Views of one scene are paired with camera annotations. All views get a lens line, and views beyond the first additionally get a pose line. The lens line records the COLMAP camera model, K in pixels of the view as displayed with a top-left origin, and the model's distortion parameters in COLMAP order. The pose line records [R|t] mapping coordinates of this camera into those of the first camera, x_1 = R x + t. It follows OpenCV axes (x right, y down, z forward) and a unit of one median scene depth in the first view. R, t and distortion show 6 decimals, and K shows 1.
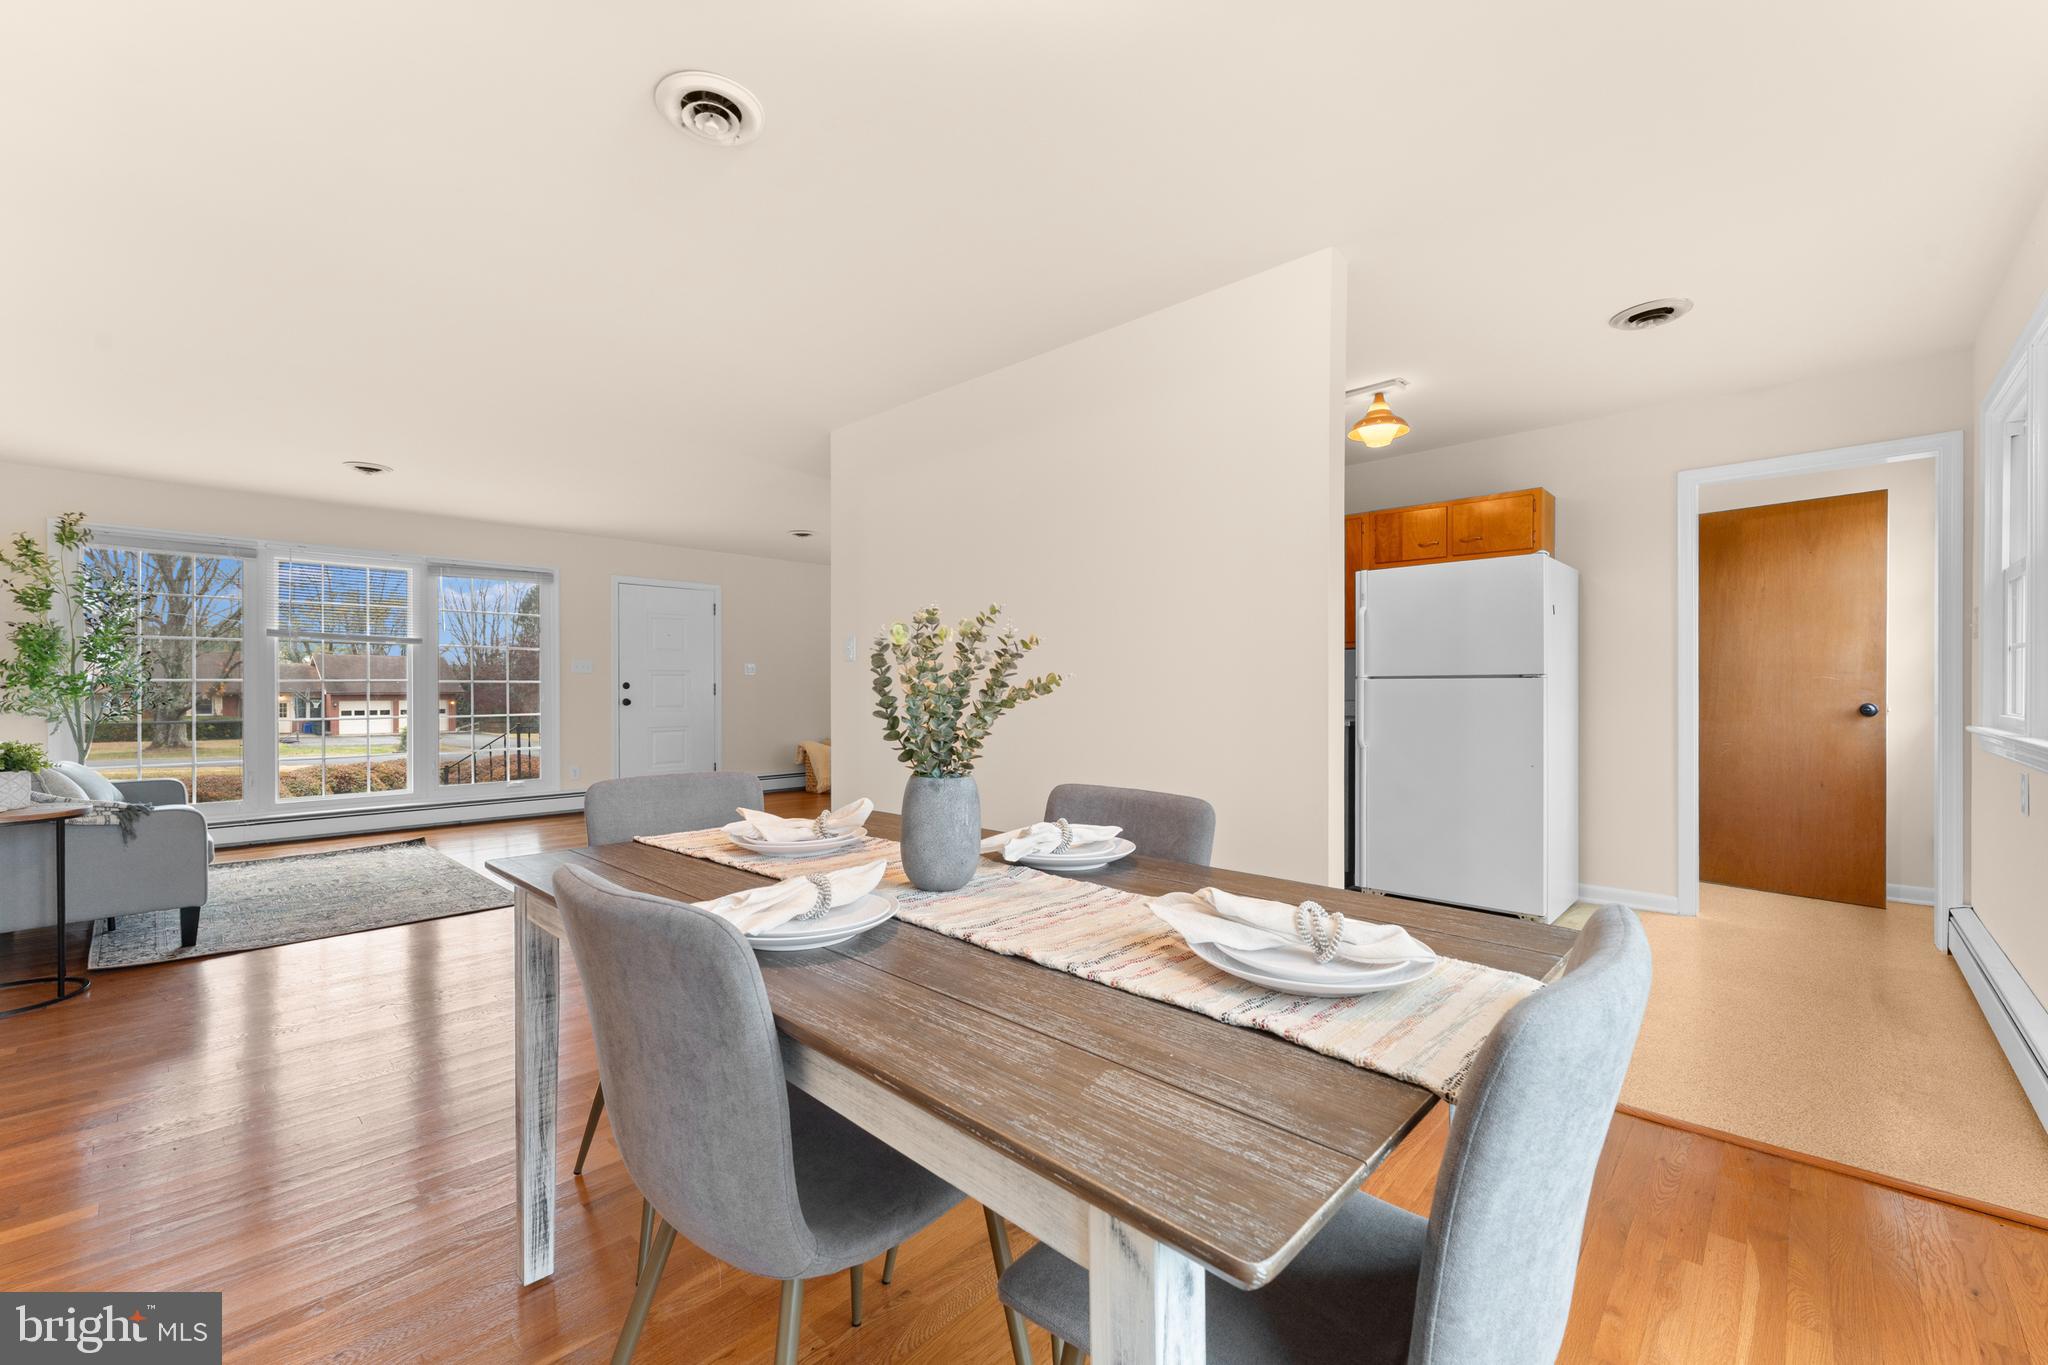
lens RADIAL K [[835.3, 0, 1018.2], [0, 835.3, 694.1], [0, 0, 1]] dist [0.009757, 0.000021]
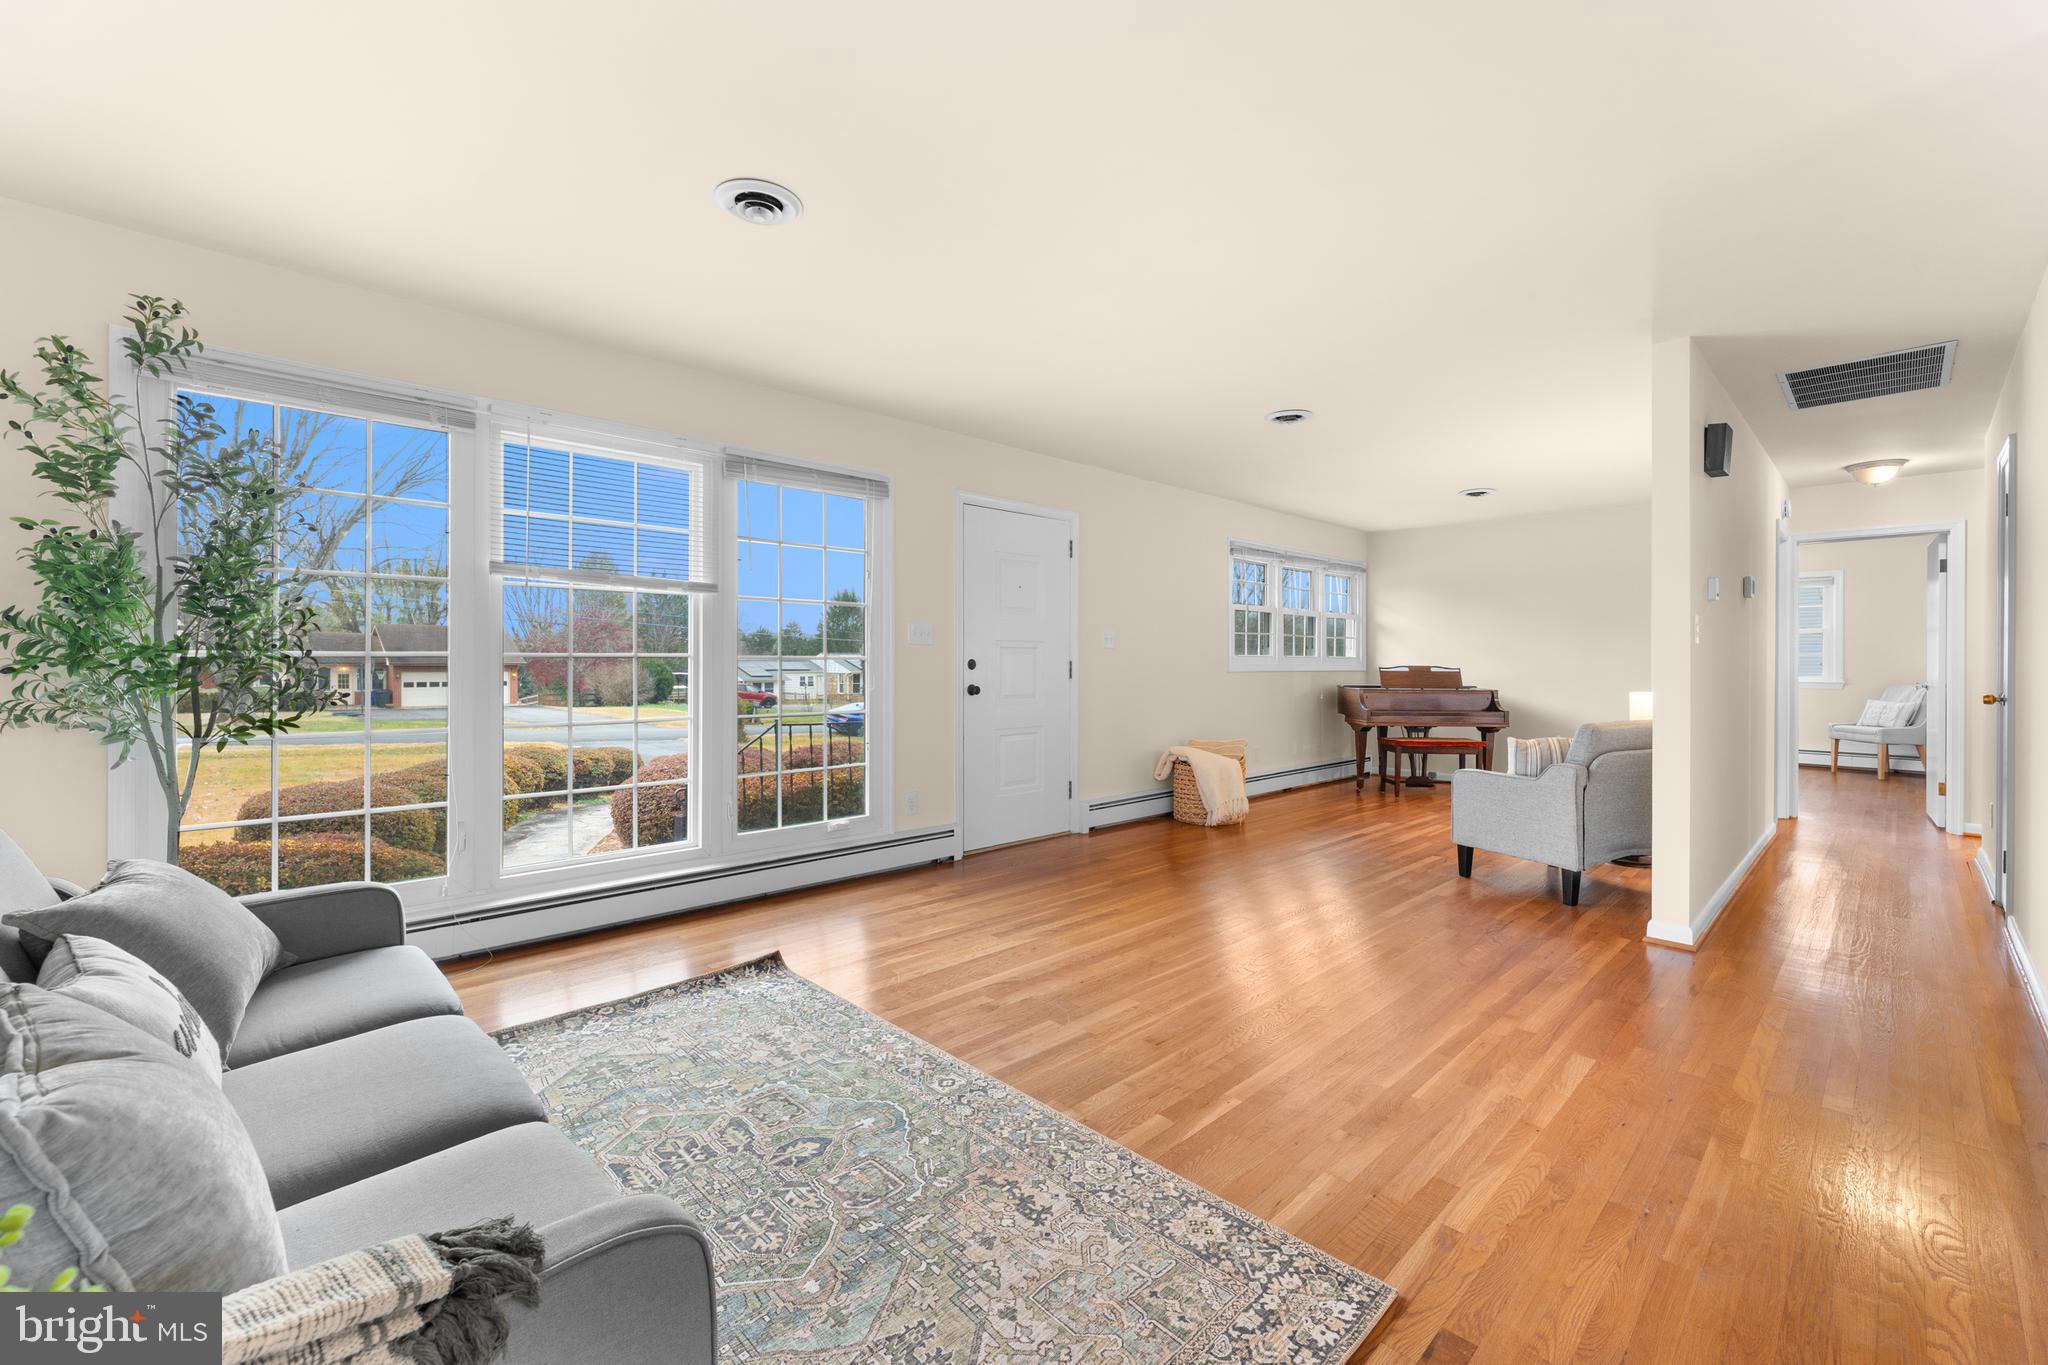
lens RADIAL K [[835.3, 0, 1005.8], [0, 835.3, 664.8], [0, 0, 1]] dist [0.009757, 0.000021]
pose [[0.999135, 0.004964, -0.041292, -0.627245], [-0.005054, 0.999985, -0.002078, -0.011985], [0.041282, 0.002285, 0.999145, 0.550223]]
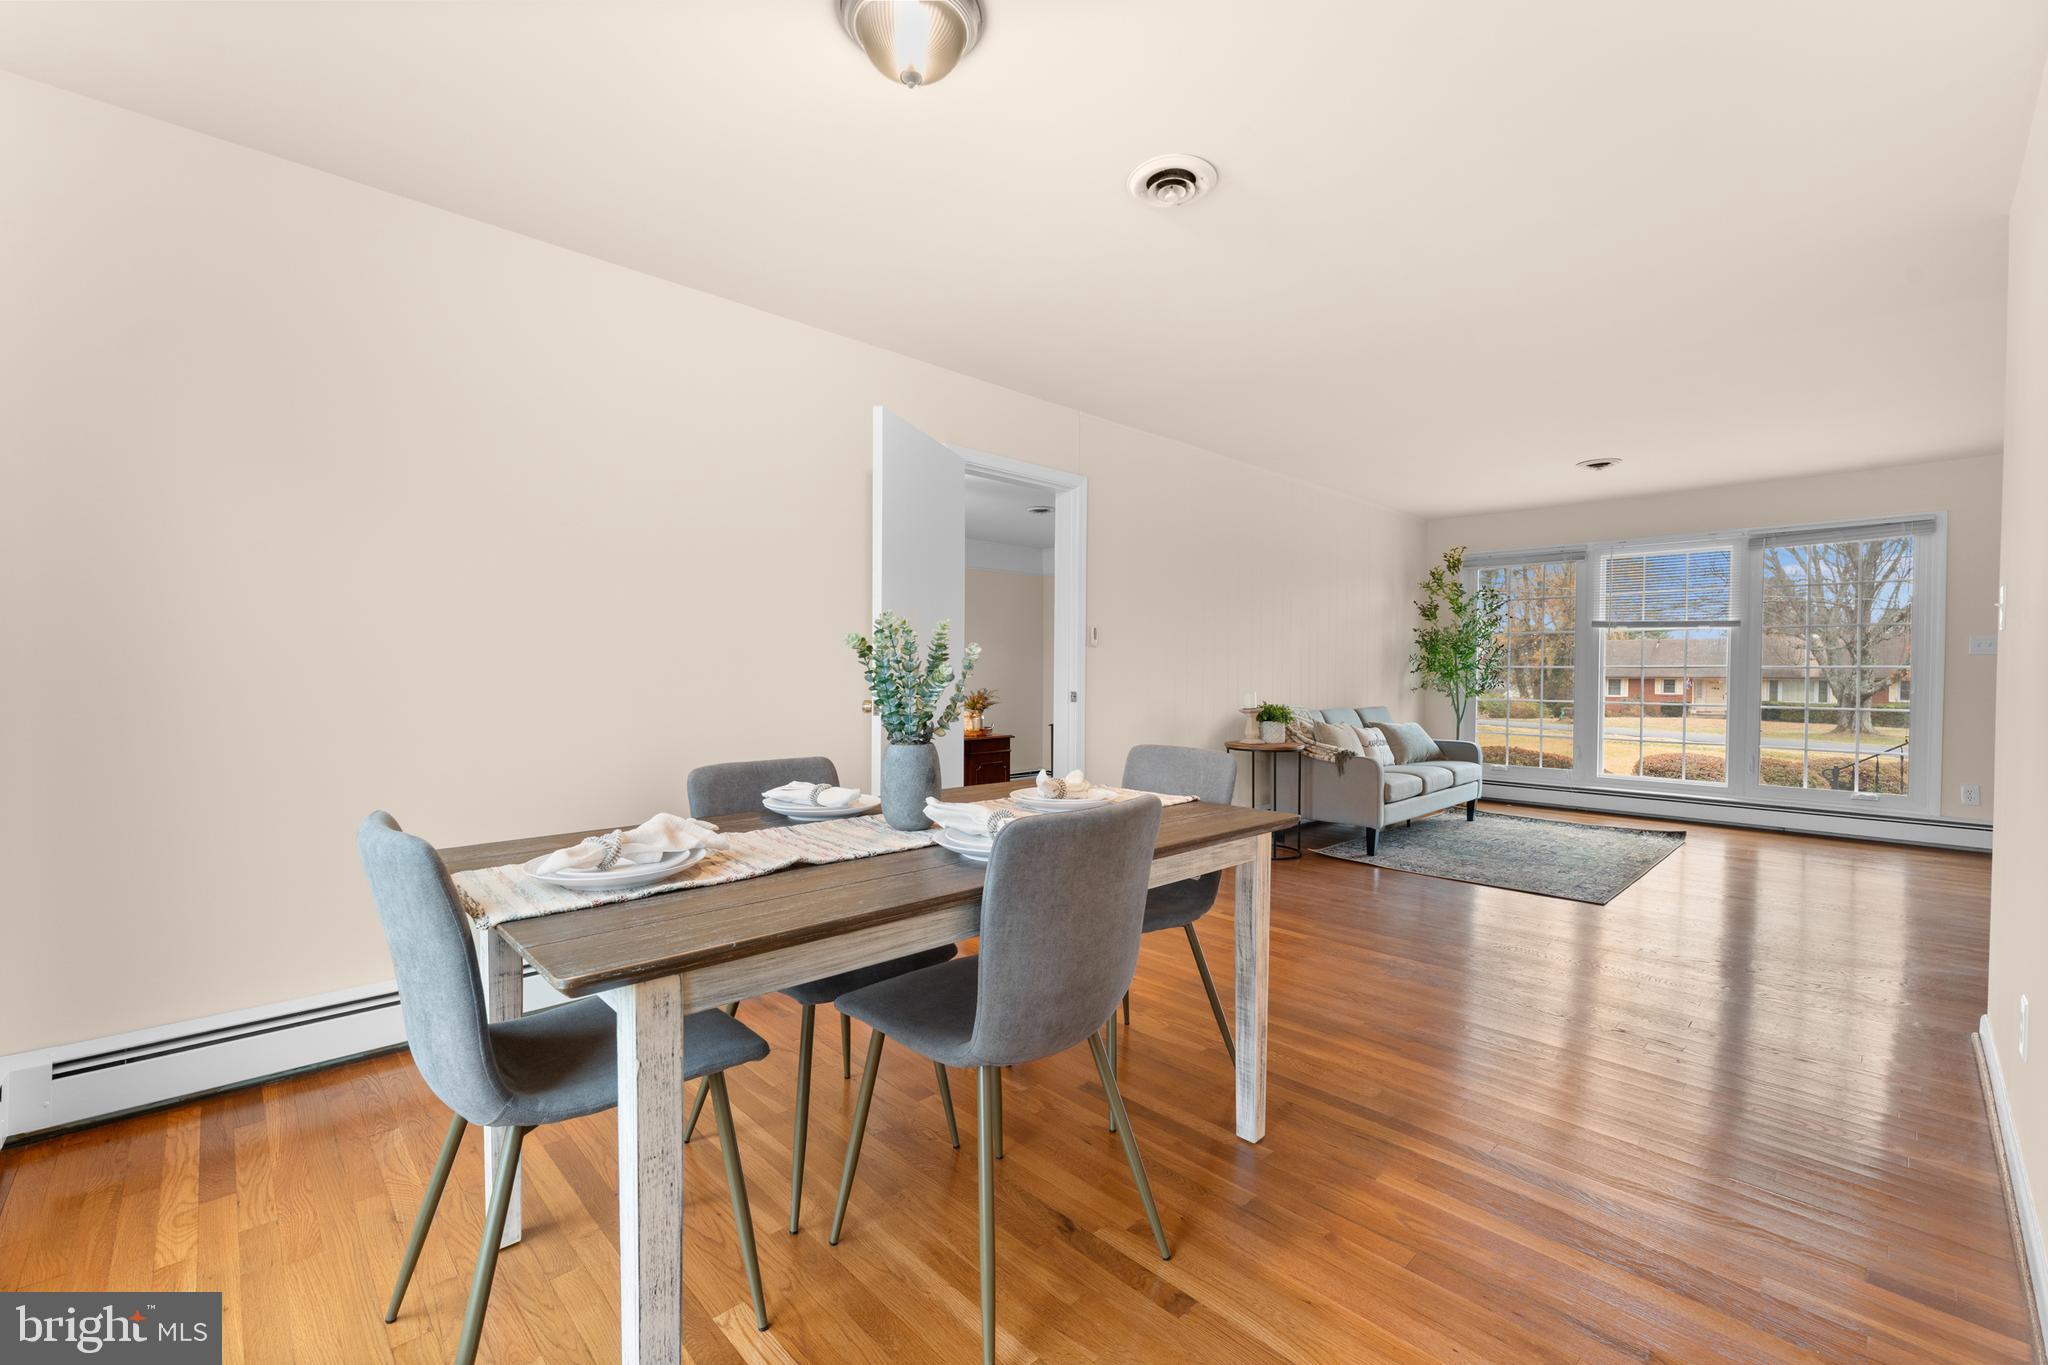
lens RADIAL K [[850.1, 0, 1013.0], [0, 850.1, 673.4], [0, 0, 1]] dist [0.001269, 0.000054]
pose [[-0.035572, 0.006728, -0.999344, 0.317904], [-0.012909, 0.999891, 0.007191, -0.005960], [0.999284, 0.013157, -0.035481, 0.312551]]
